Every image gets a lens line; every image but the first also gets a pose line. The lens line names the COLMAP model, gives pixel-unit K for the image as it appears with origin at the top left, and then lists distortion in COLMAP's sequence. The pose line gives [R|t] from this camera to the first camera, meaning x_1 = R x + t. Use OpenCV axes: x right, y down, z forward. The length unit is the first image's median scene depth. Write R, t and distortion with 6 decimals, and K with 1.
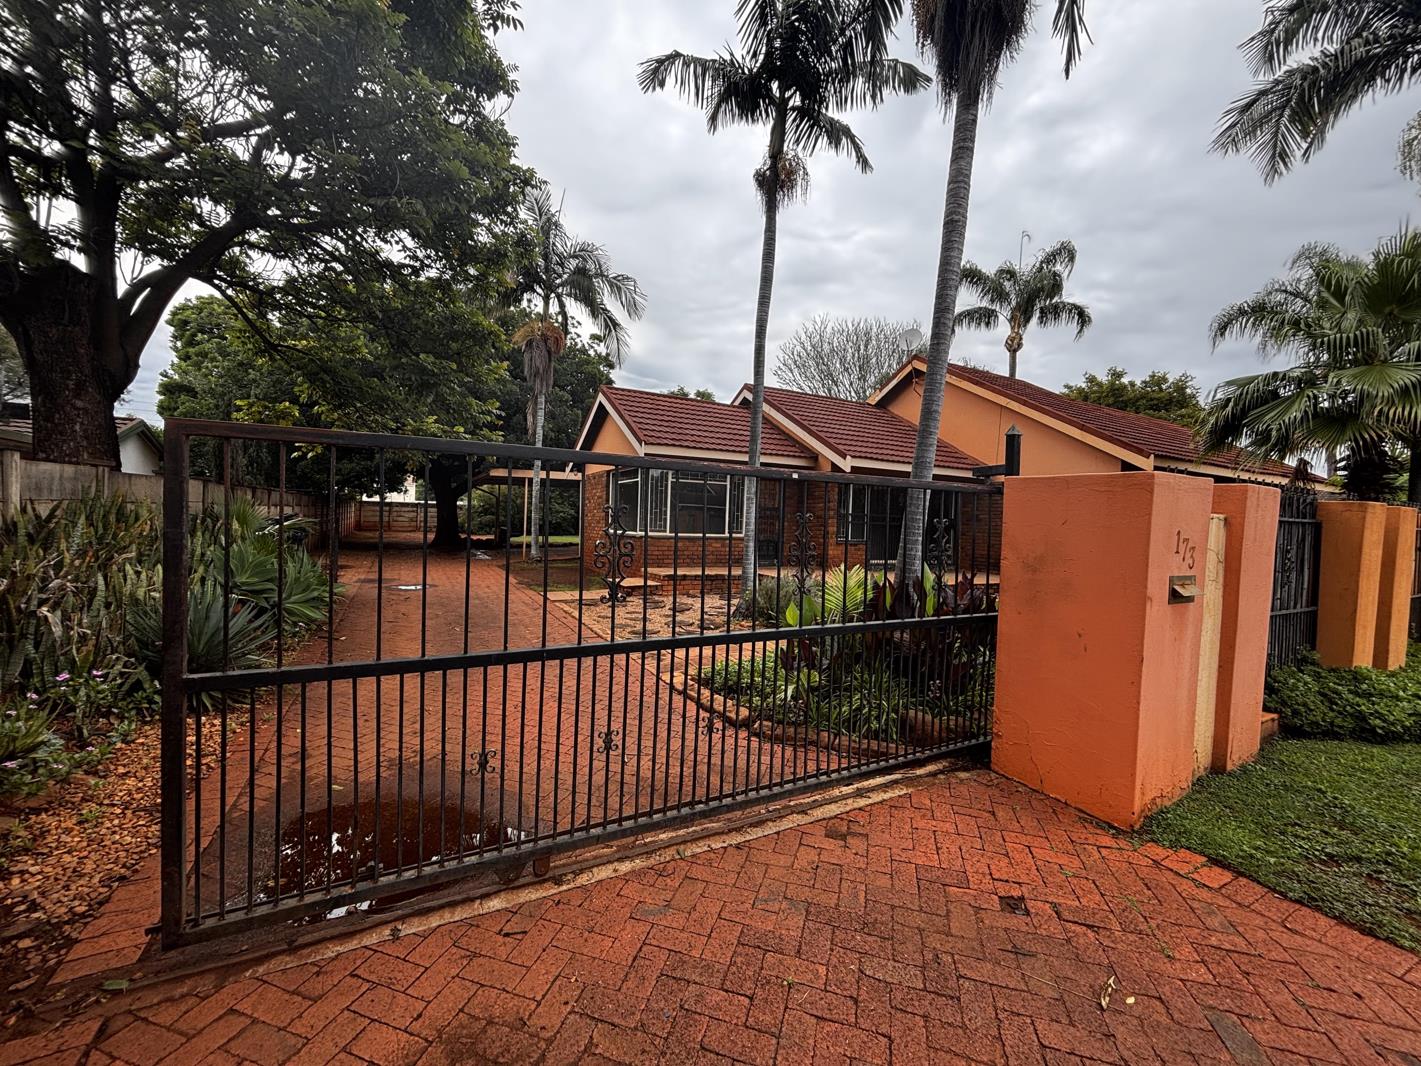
lens RADIAL K [[571.6, 0, 707.6], [0, 571.6, 533.5], [0, 0, 1]] dist [-0.000316, 0.000249]
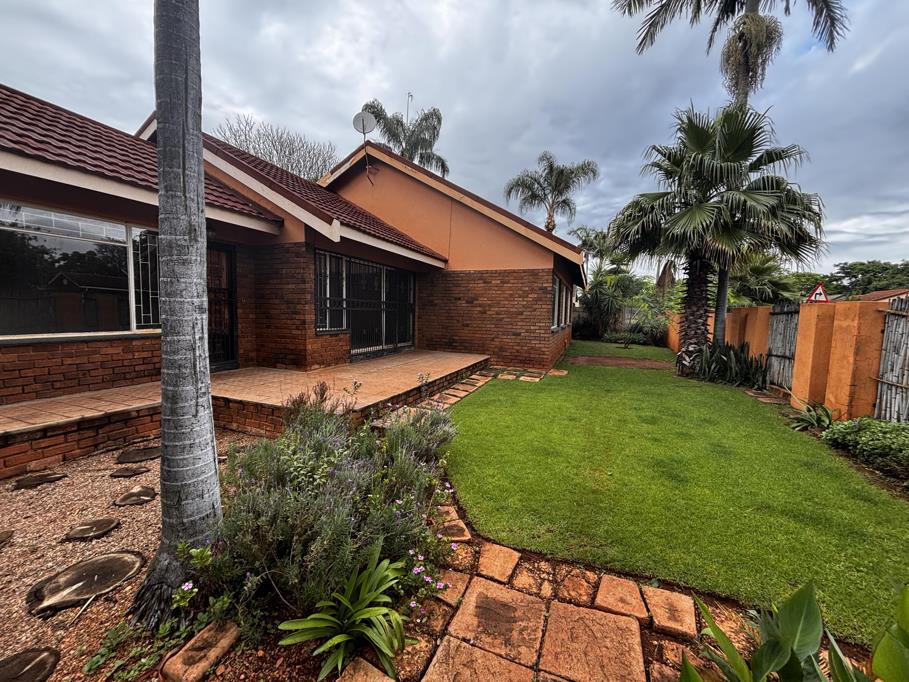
lens RADIAL K [[365.7, 0, 452.6], [0, 365.7, 341.3], [0, 0, 1]] dist [-0.000316, 0.000249]
pose [[0.757535, -0.069792, 0.649053, 0.056858], [0.015915, 0.995947, 0.088518, -0.023694], [-0.652601, -0.056726, 0.755576, 0.725397]]
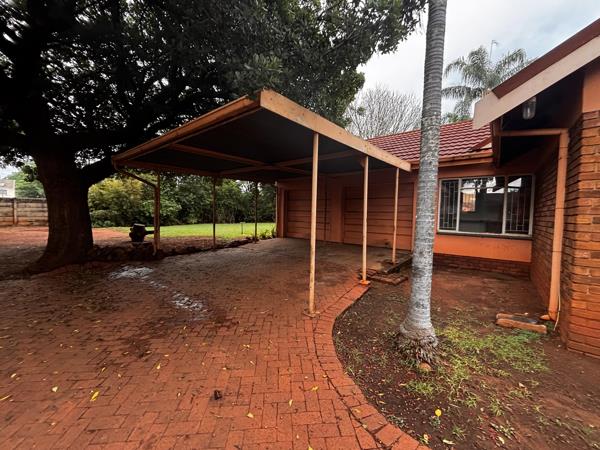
lens RADIAL K [[241.4, 0, 298.8], [0, 241.4, 225.2], [0, 0, 1]] dist [-0.000316, 0.000249]
pose [[0.924957, -0.028499, 0.379001, -0.826543], [0.013368, 0.999007, 0.042495, -0.067562], [-0.379836, -0.034240, 0.924420, 1.674386]]
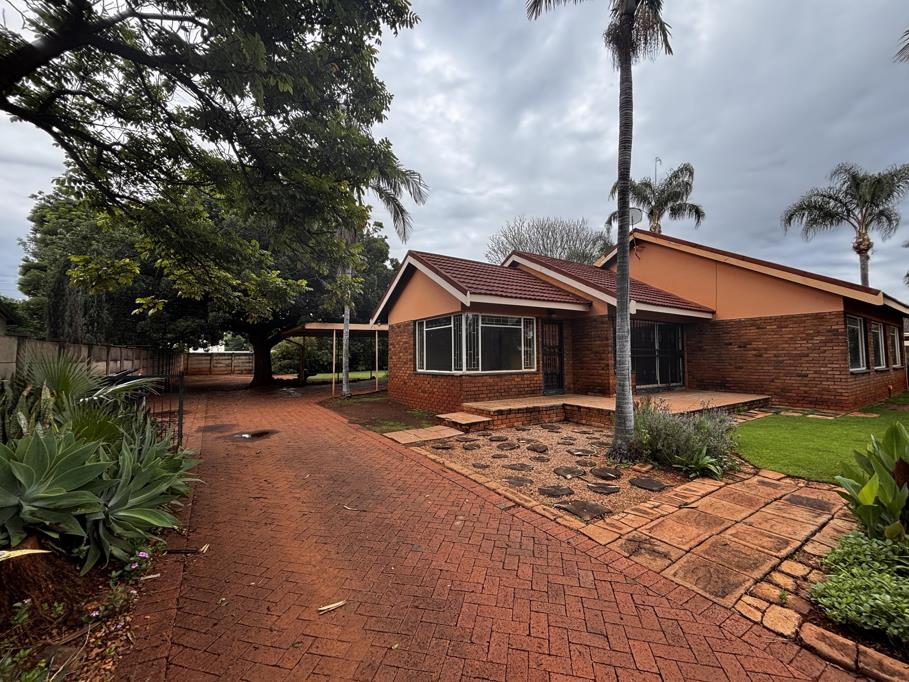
lens RADIAL K [[365.7, 0, 452.6], [0, 365.7, 341.3], [0, 0, 1]] dist [-0.000316, 0.000249]
pose [[0.995207, -0.035051, 0.091299, -0.275006], [0.040777, 0.997266, -0.061633, -0.025178], [-0.088889, 0.065061, 0.993914, 0.380751]]
